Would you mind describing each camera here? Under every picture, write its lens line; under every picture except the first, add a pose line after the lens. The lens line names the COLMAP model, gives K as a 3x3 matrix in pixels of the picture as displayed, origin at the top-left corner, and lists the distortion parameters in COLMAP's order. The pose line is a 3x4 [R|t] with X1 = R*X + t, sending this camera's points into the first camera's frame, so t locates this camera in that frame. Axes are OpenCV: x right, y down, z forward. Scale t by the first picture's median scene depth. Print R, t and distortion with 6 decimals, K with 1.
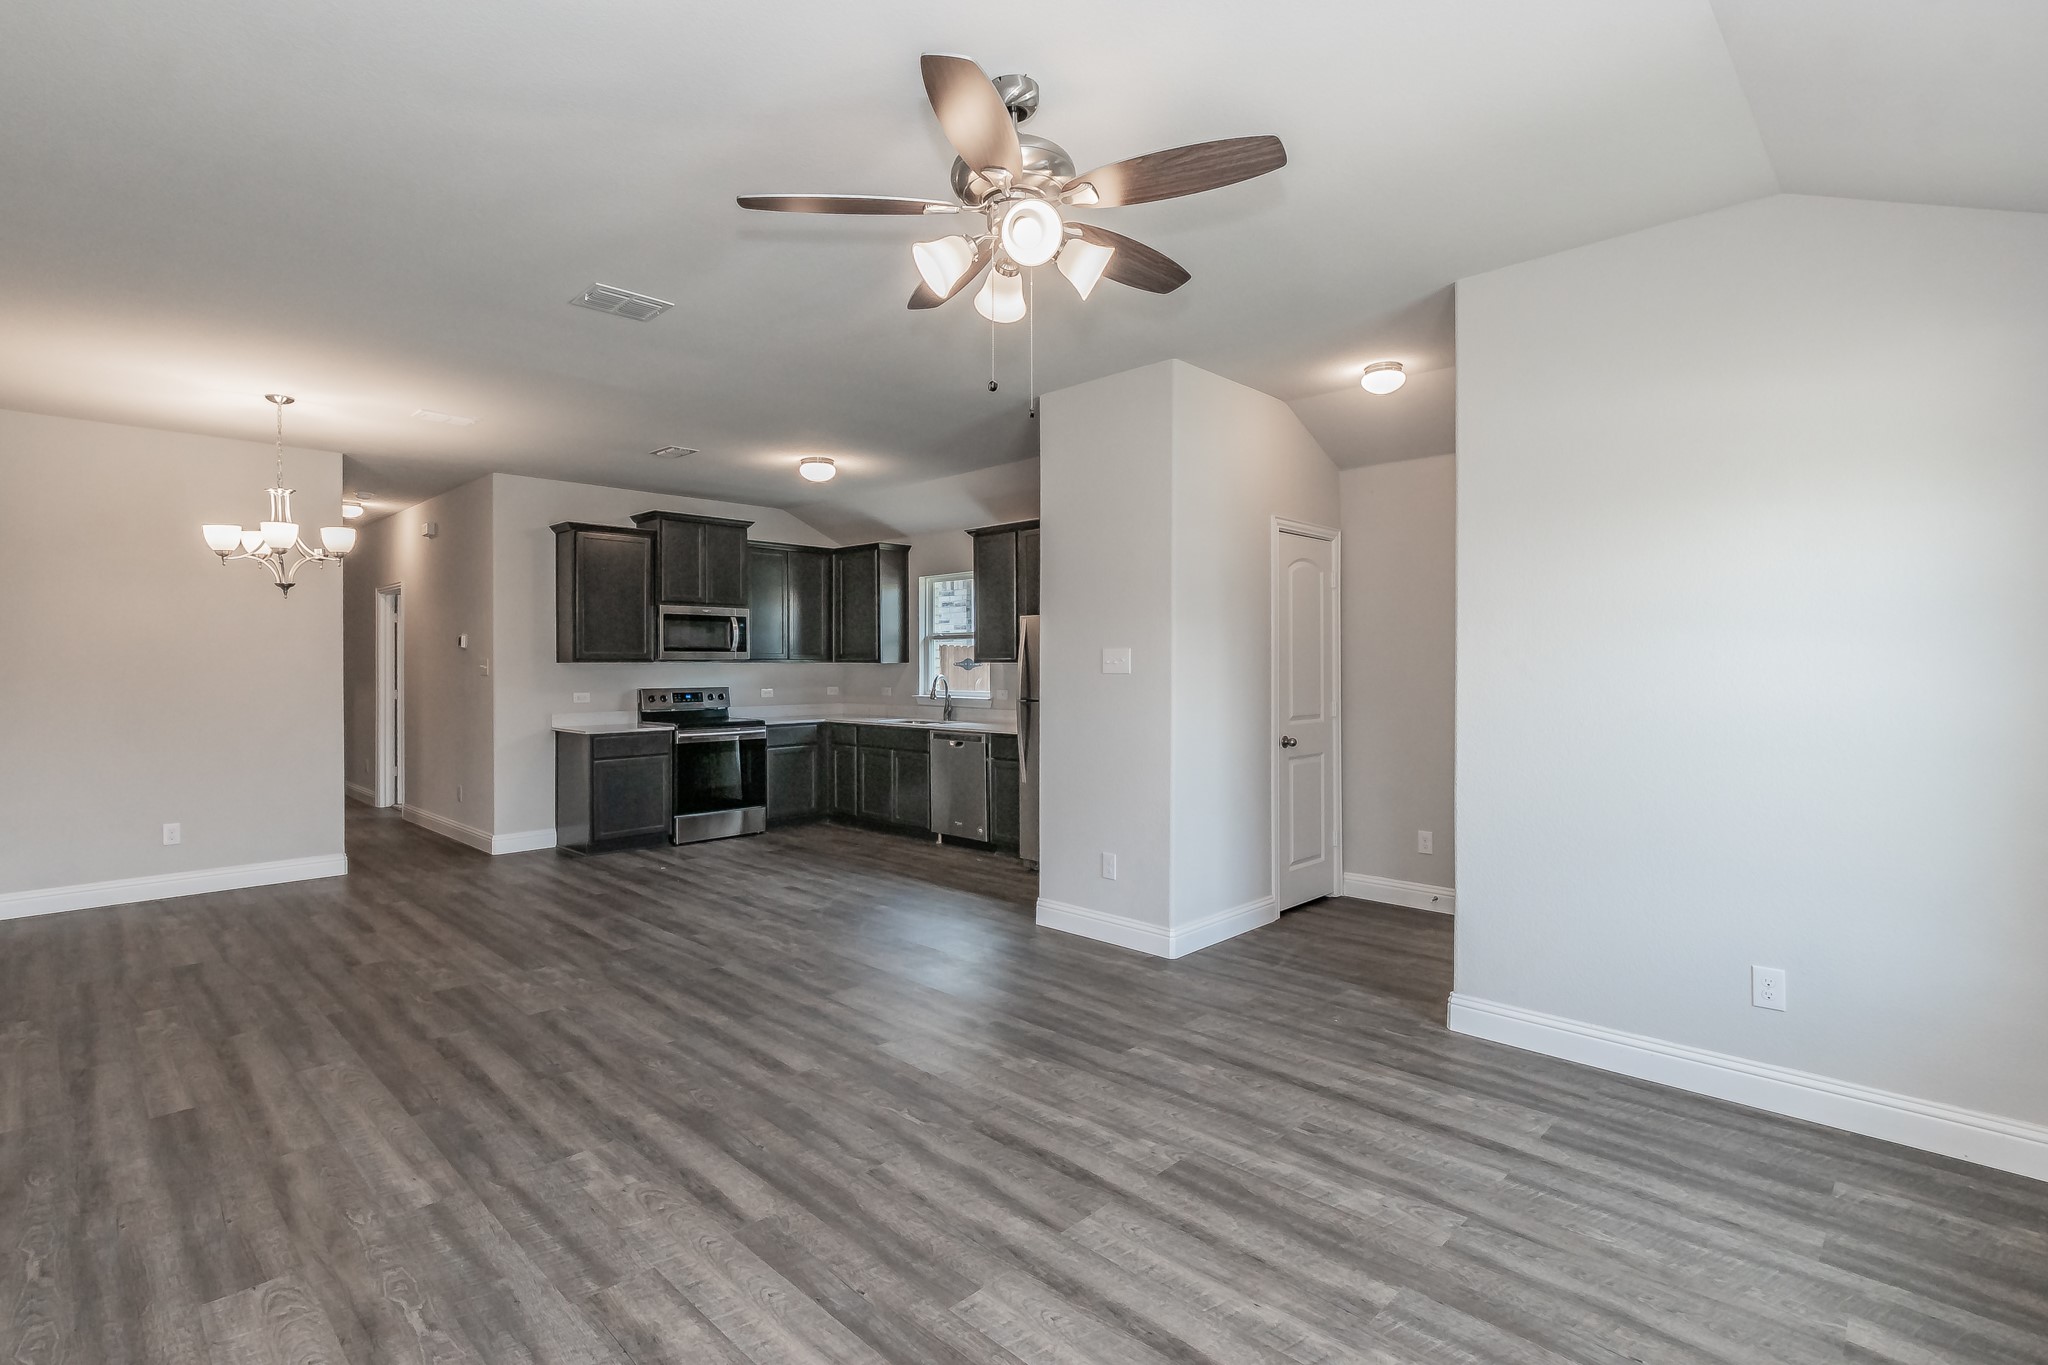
lens RADIAL K [[980.8, 0, 1027.2], [0, 980.8, 671.7], [0, 0, 1]] dist [-0.001231, 0.000014]
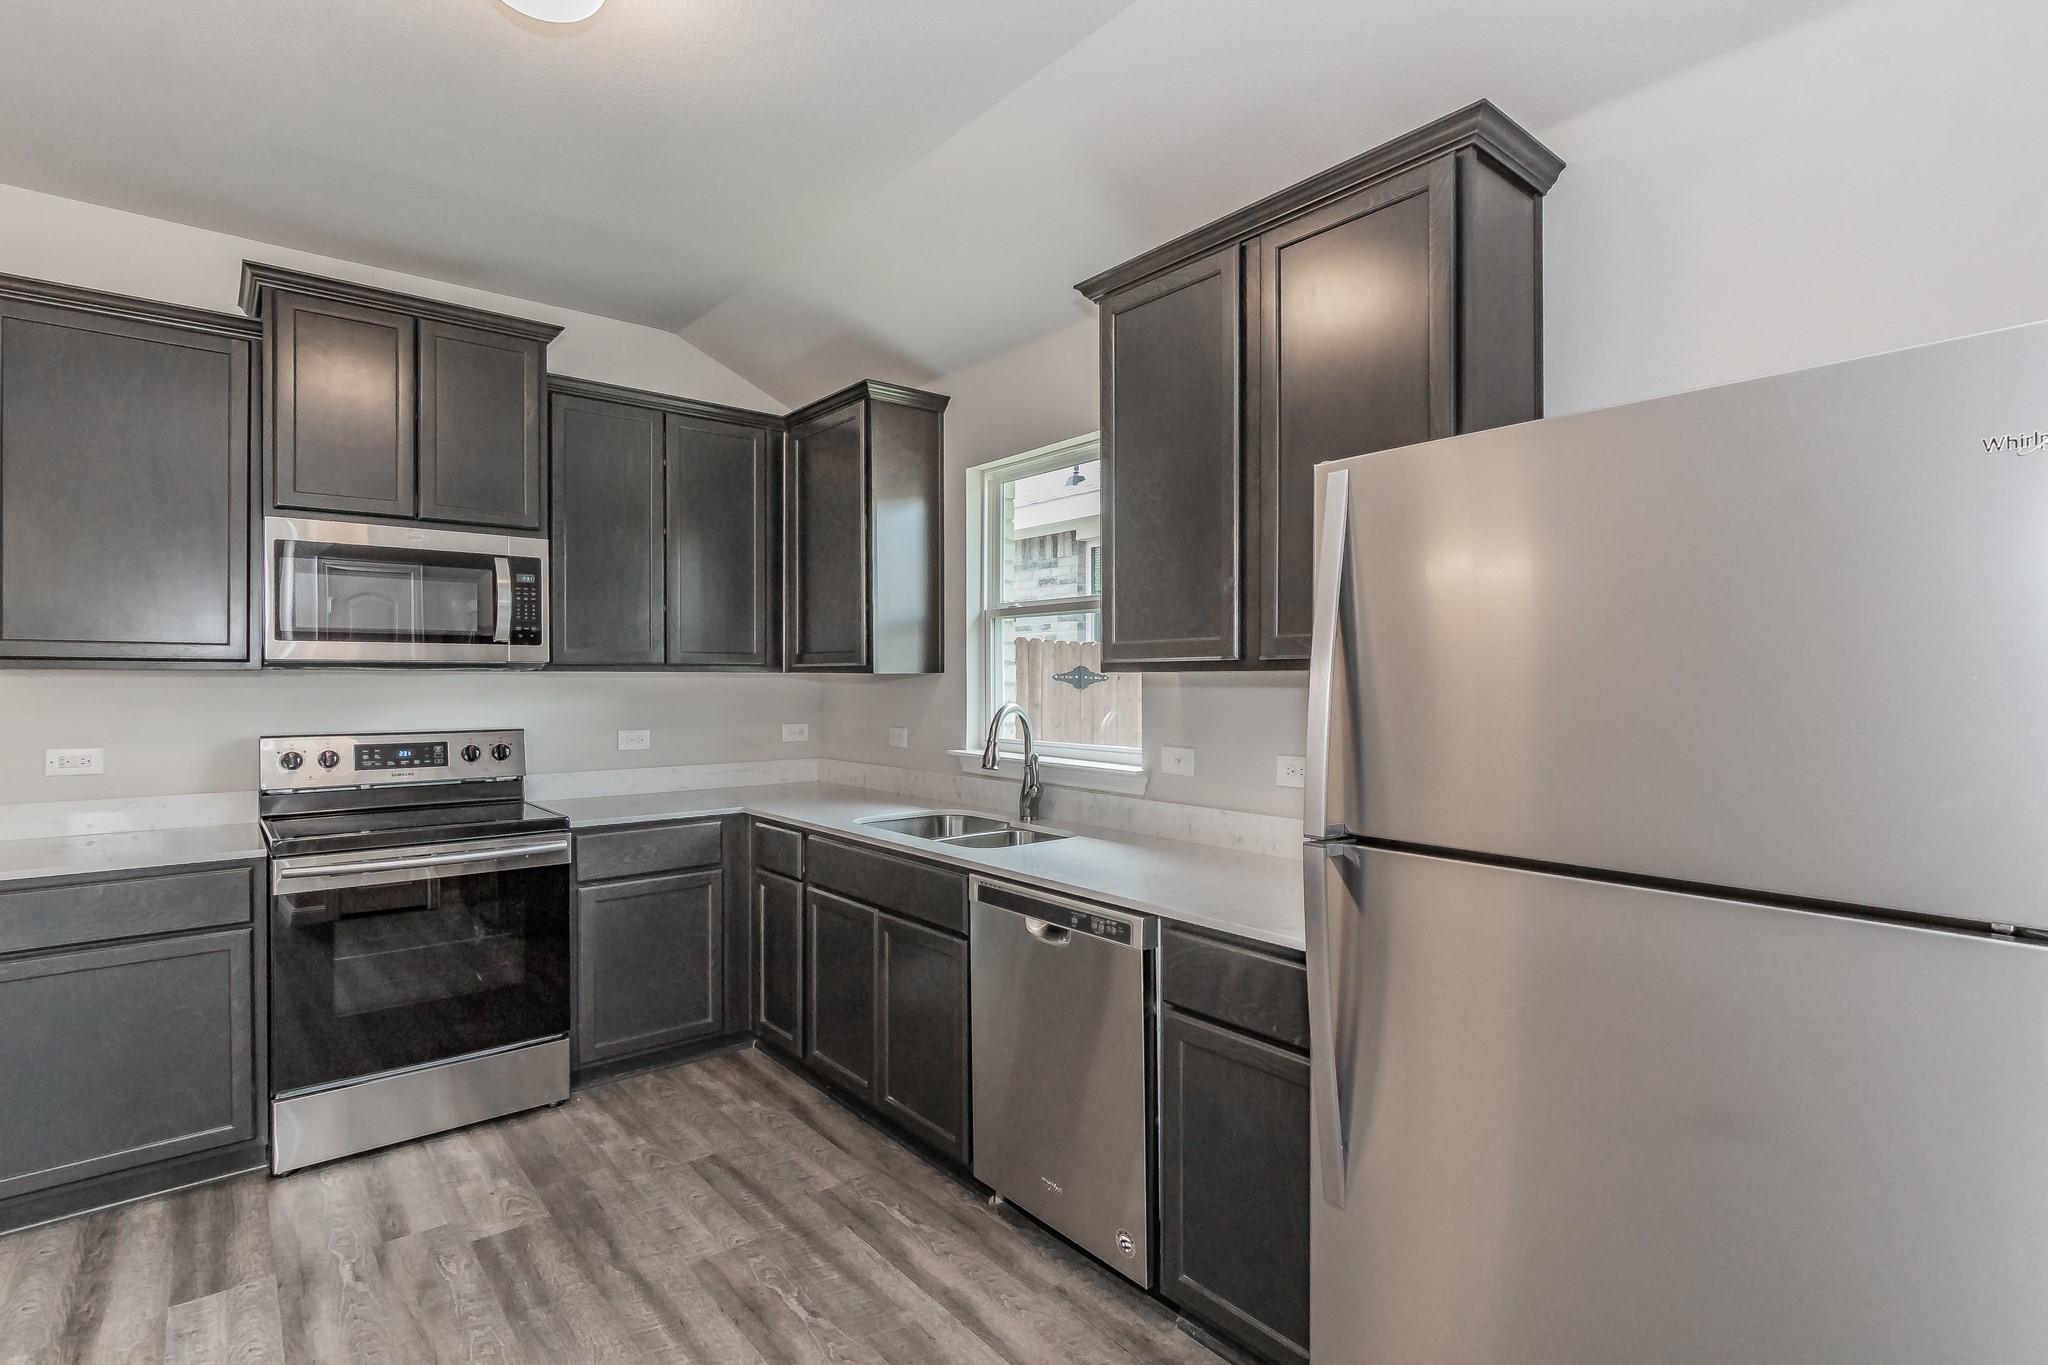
lens RADIAL K [[956.9, 0, 1033.5], [0, 956.9, 686.4], [0, 0, 1]] dist [-0.001155, -0.000336]
pose [[0.994375, 0.002246, -0.105891, -0.051845], [-0.002325, 0.999997, -0.000618, -0.004333], [0.105889, 0.000861, 0.994378, 0.810219]]
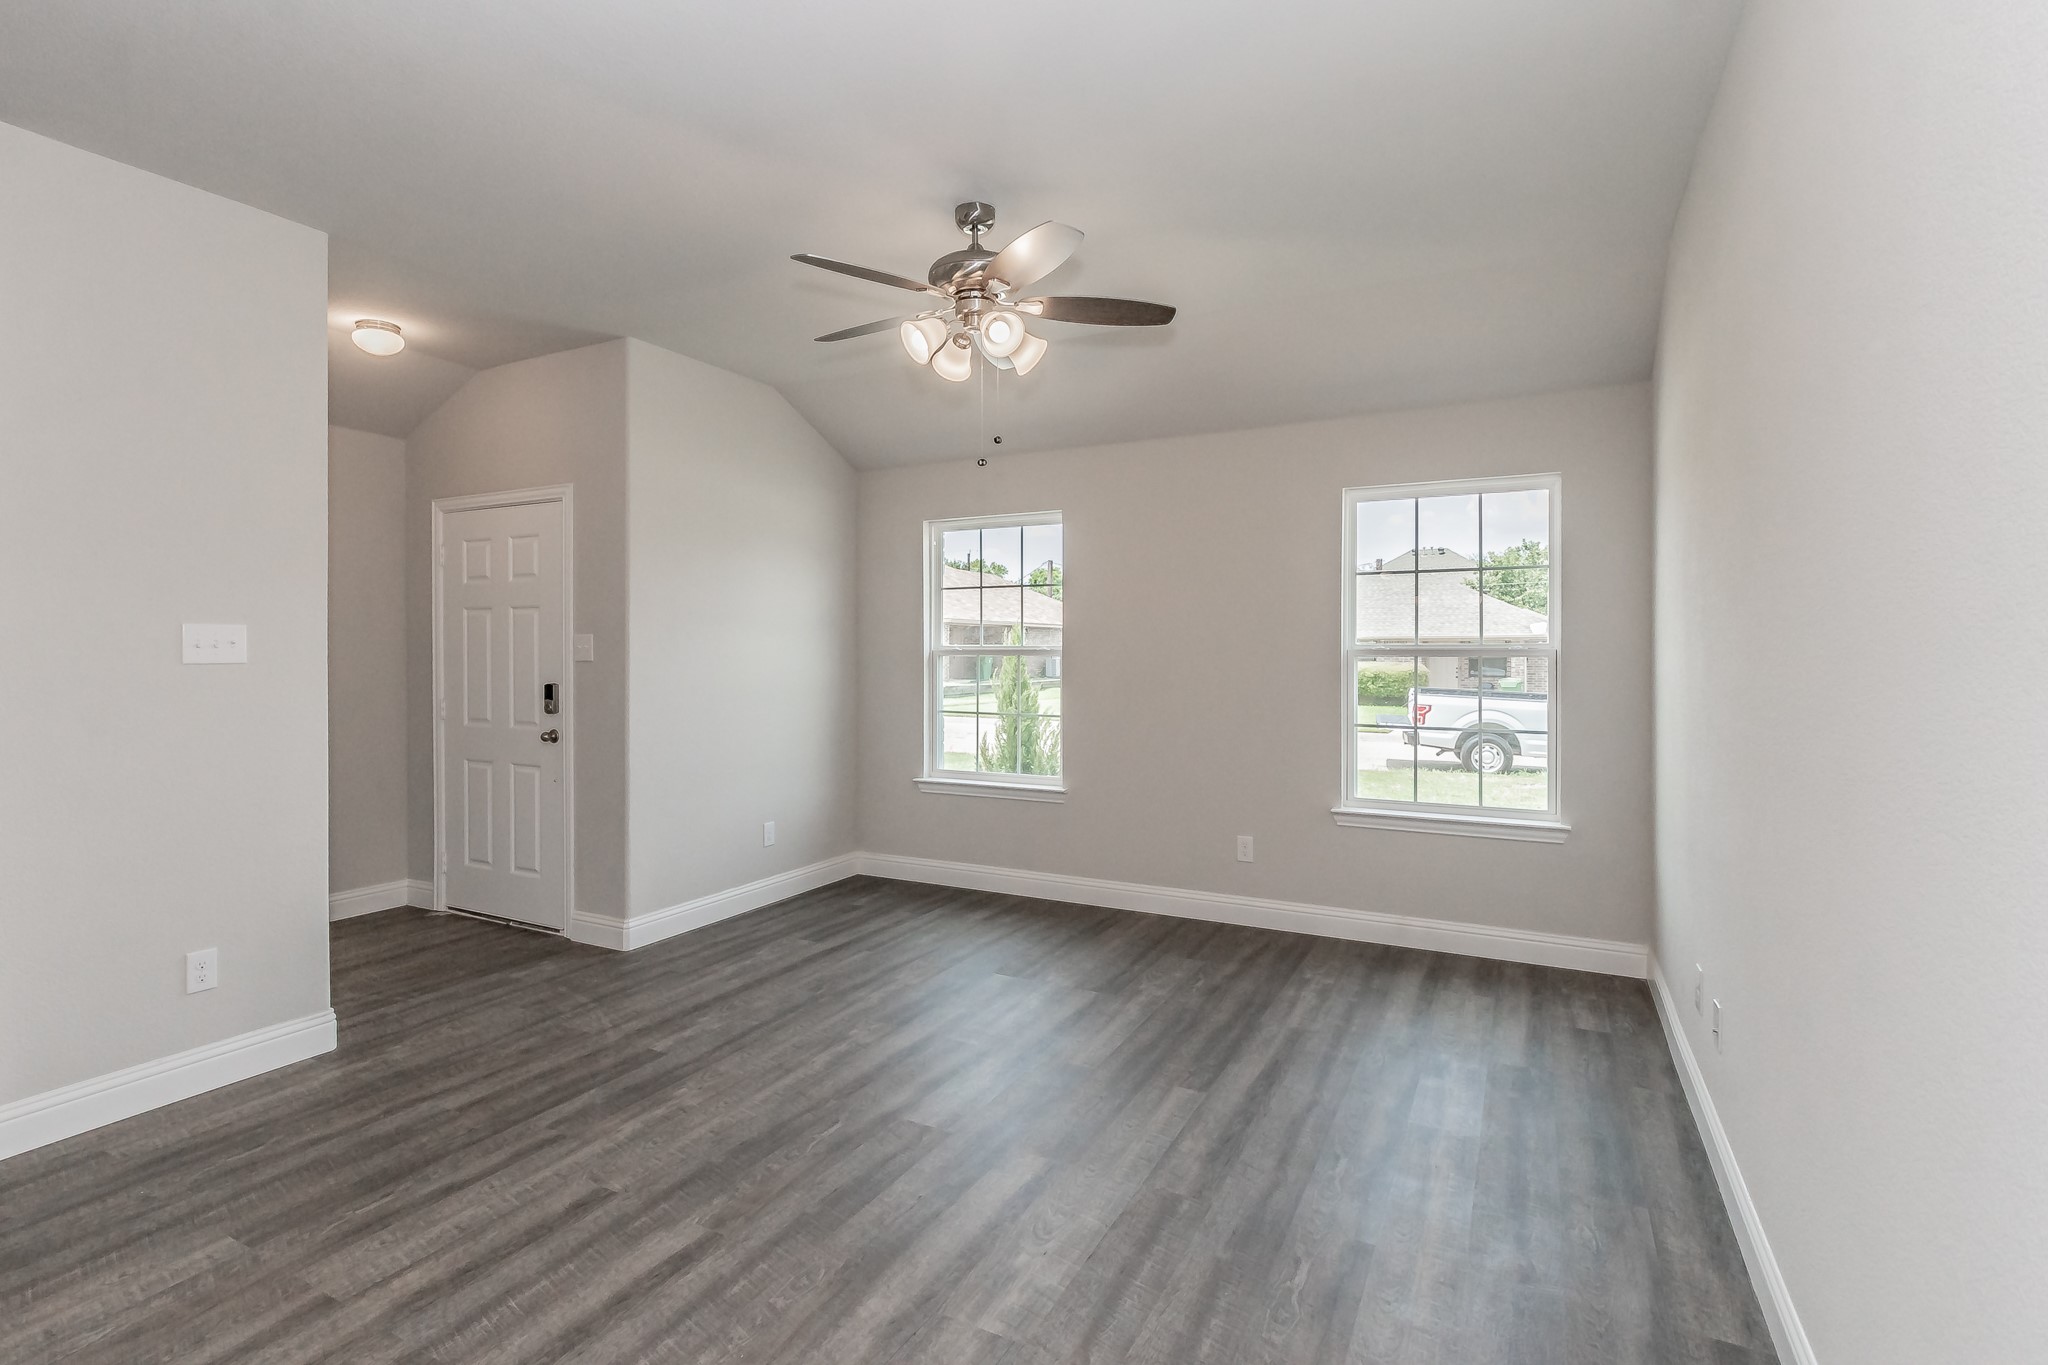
lens RADIAL K [[975.5, 0, 1002.4], [0, 975.5, 677.4], [0, 0, 1]] dist [-0.000124, -0.000607]
pose [[-0.274307, -0.023206, 0.961362, -0.515452], [0.010119, 0.999584, 0.027016, -0.000095], [-0.961589, 0.017139, -0.273958, 0.536286]]
